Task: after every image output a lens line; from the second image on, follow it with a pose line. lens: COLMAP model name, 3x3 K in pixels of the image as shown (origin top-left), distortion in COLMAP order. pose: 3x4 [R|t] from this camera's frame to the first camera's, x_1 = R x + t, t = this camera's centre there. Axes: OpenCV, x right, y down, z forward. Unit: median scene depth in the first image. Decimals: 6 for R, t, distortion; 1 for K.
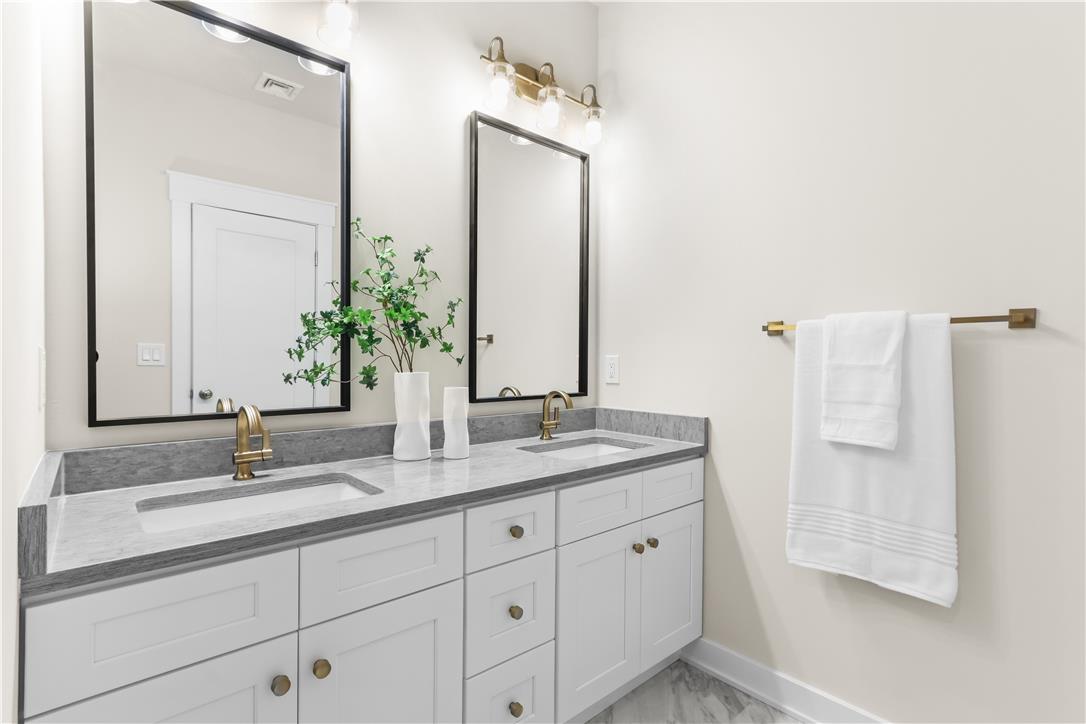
lens RADIAL K [[509.0, 0, 540.2], [0, 509.0, 368.3], [0, 0, 1]] dist [-0.000962, -0.000097]
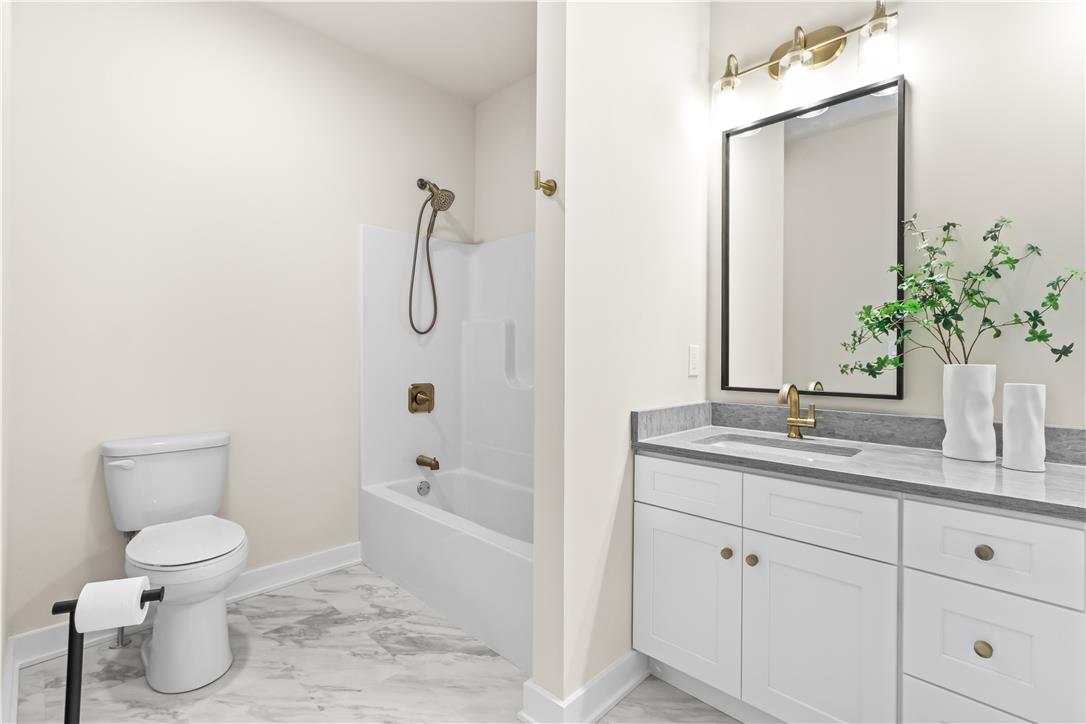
lens RADIAL K [[502.7, 0, 540.7], [0, 502.7, 357.6], [0, 0, 1]] dist [0.004154, 0.000718]
pose [[0.082121, 0.001961, -0.996620, 0.640119], [-0.021877, 0.999761, 0.000165, 0.012864], [0.996382, 0.021789, 0.082144, 0.172673]]
